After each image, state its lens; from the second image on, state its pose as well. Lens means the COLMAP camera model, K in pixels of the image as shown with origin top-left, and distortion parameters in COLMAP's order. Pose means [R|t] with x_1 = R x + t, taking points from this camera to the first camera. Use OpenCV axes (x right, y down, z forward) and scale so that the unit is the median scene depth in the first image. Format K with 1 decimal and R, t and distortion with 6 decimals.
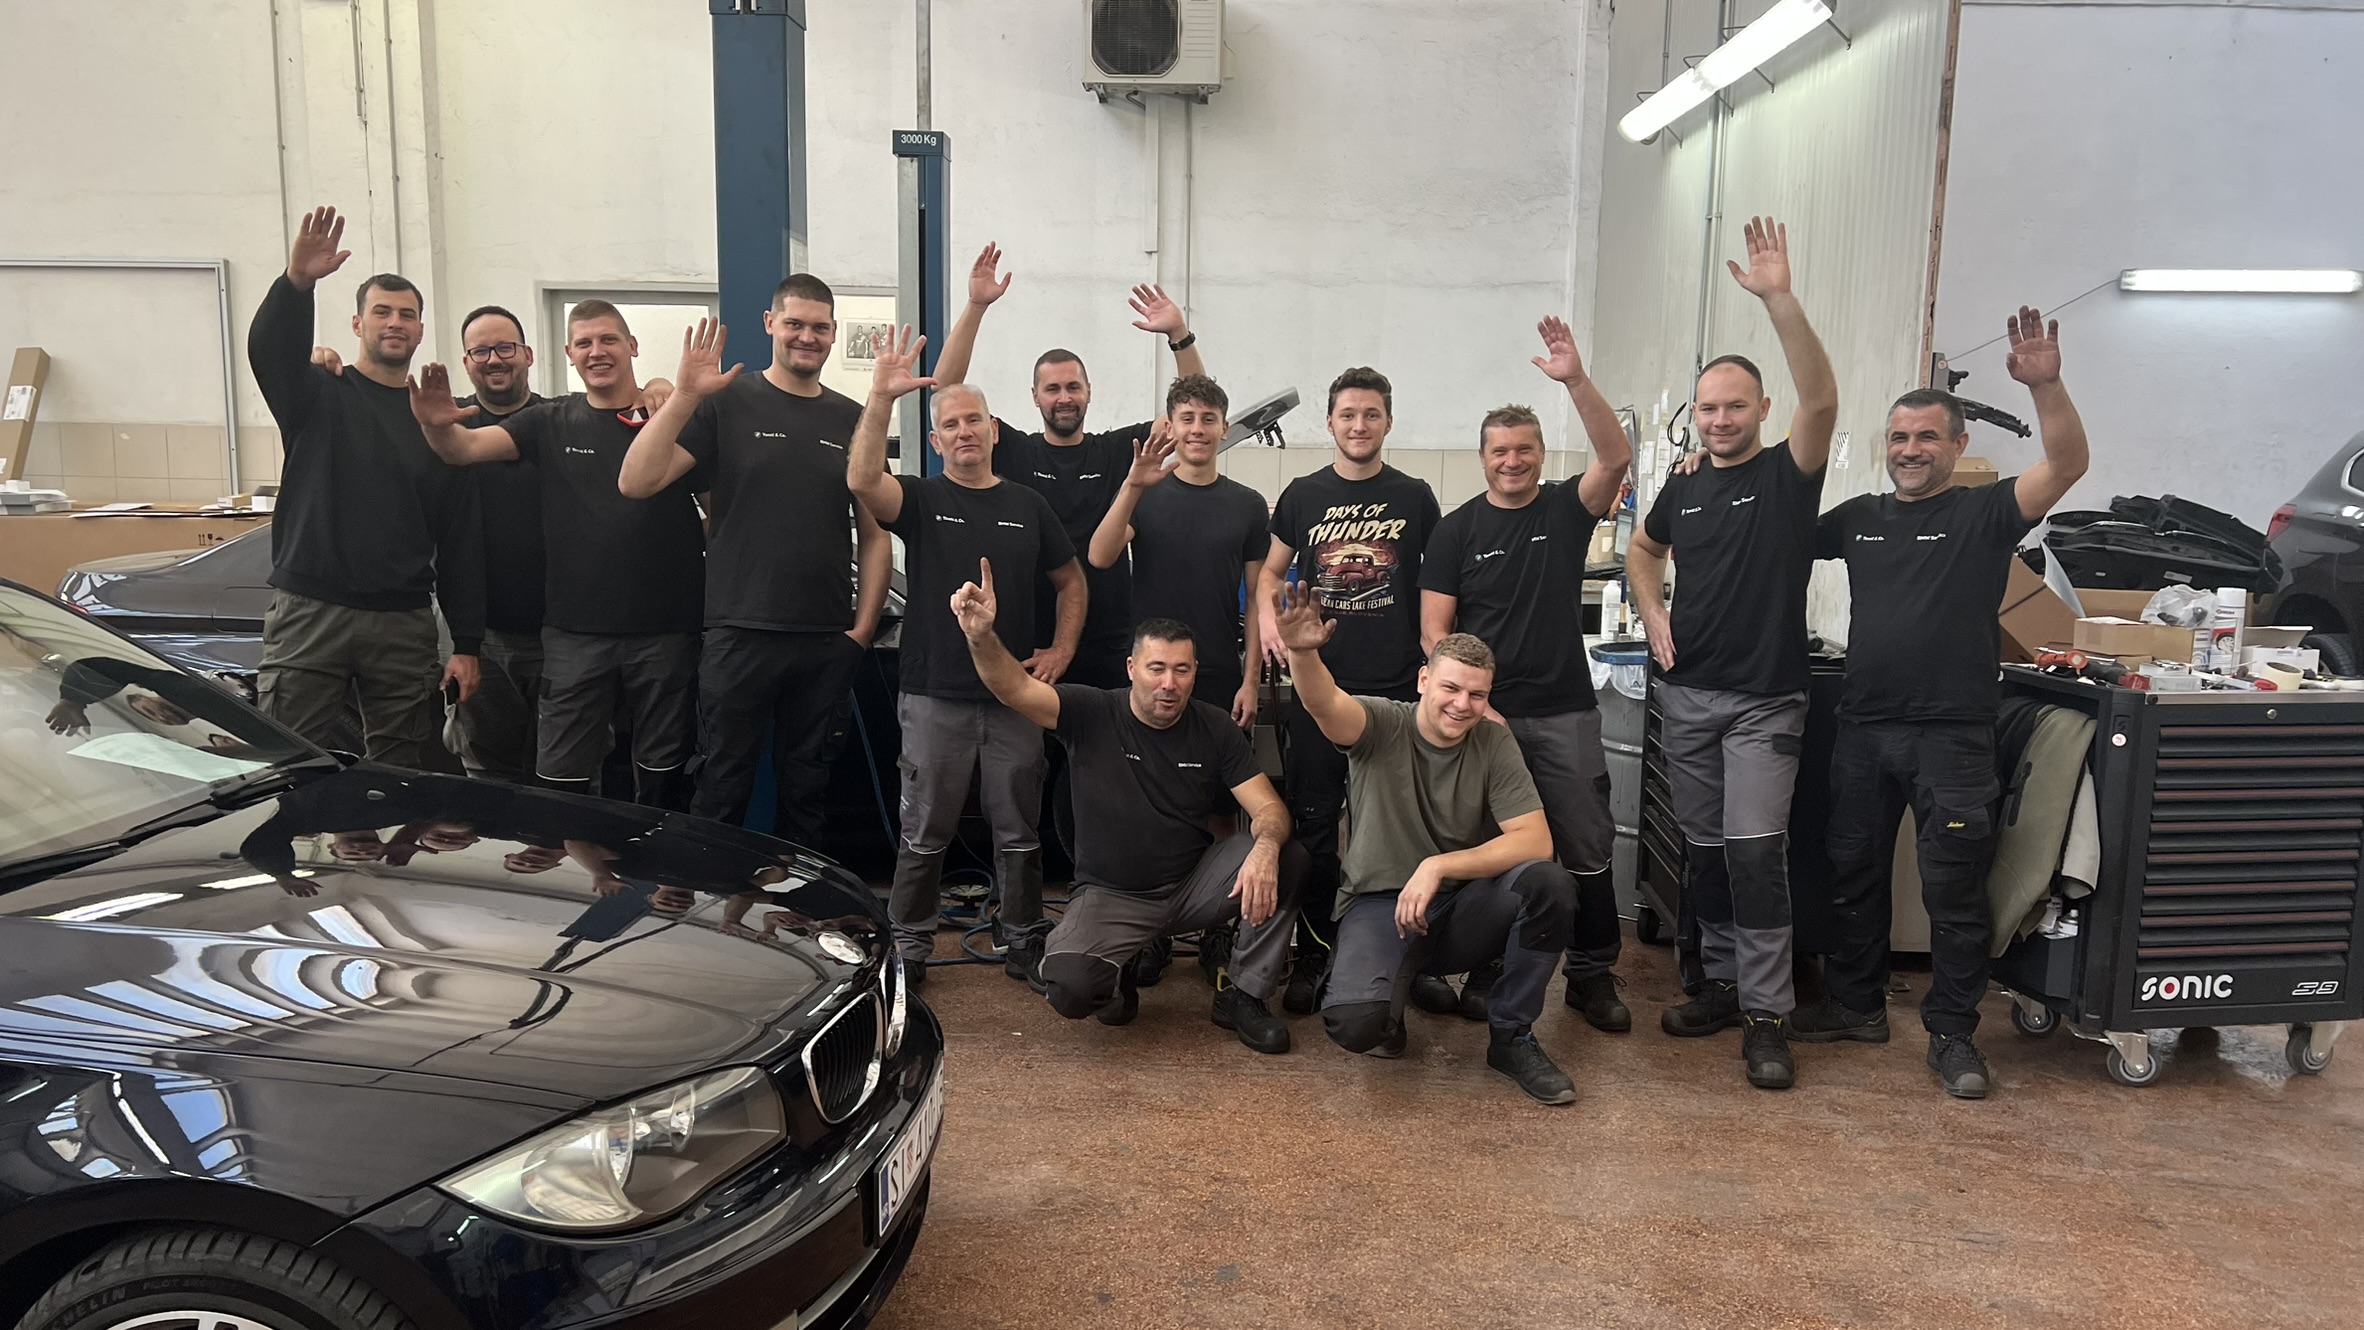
lens RADIAL K [[1797.8, 0, 1180.8], [0, 1797.8, 665.5], [0, 0, 1]] dist [0.007700, 0.002635]
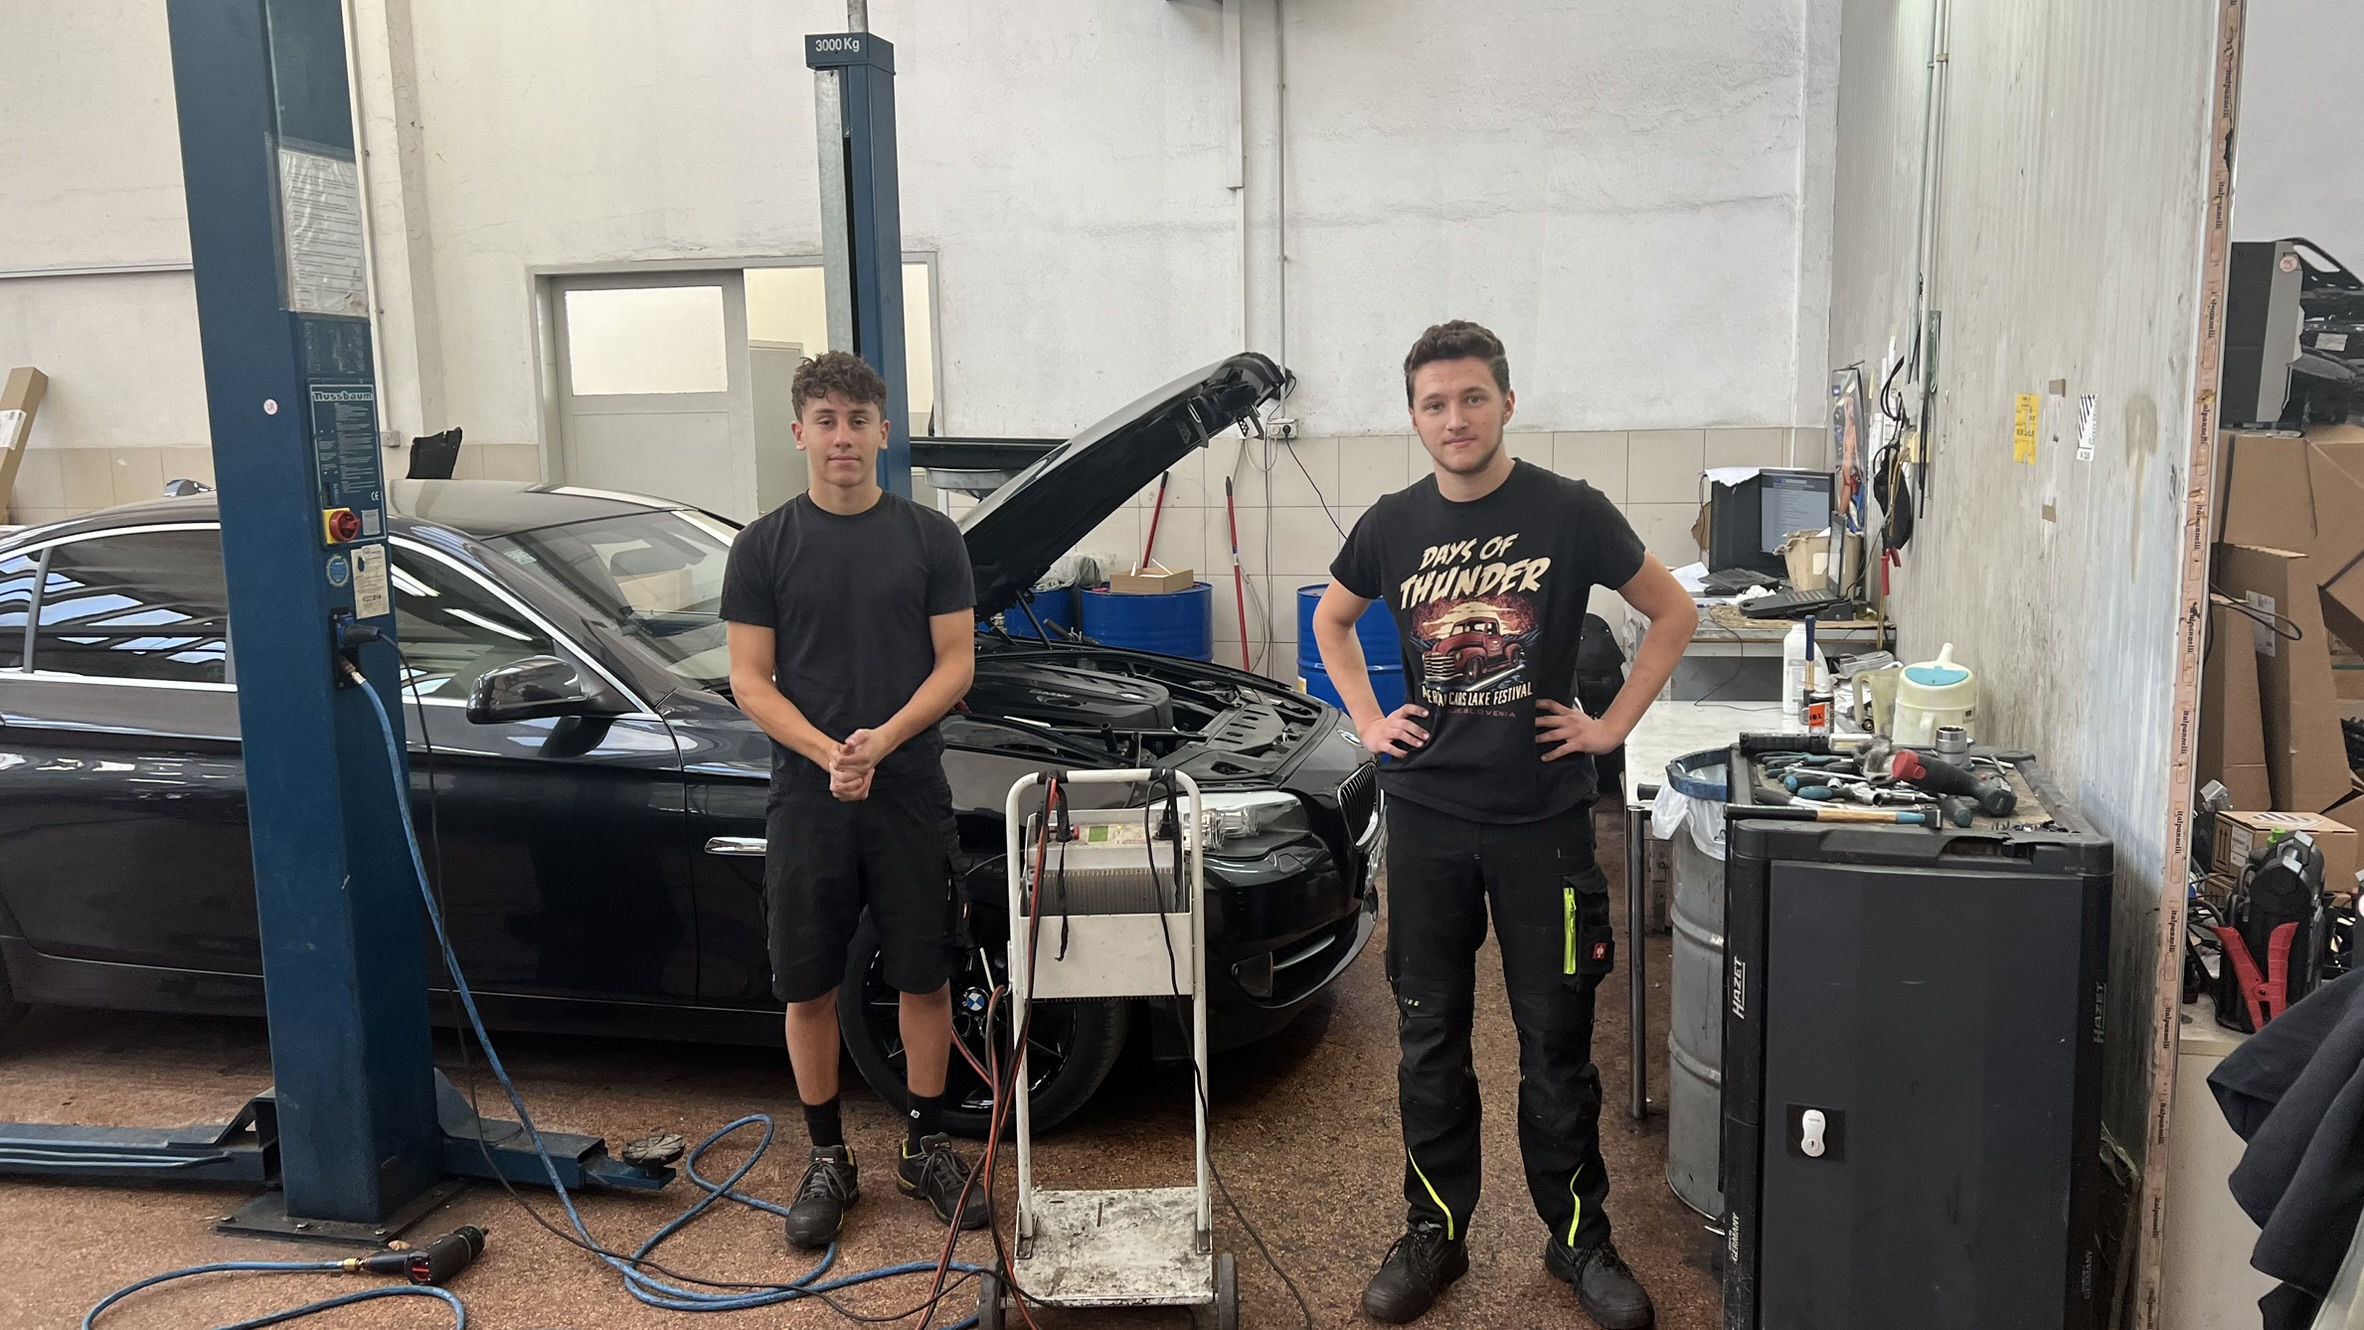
lens RADIAL K [[1797.8, 0, 1184.0], [0, 1797.8, 665.0], [0, 0, 1]] dist [0.007700, 0.002635]
pose [[0.979427, -0.006521, -0.201694, 0.118667], [0.008977, 0.999896, 0.011265, -0.031974], [0.201600, -0.012844, 0.979384, 0.229871]]
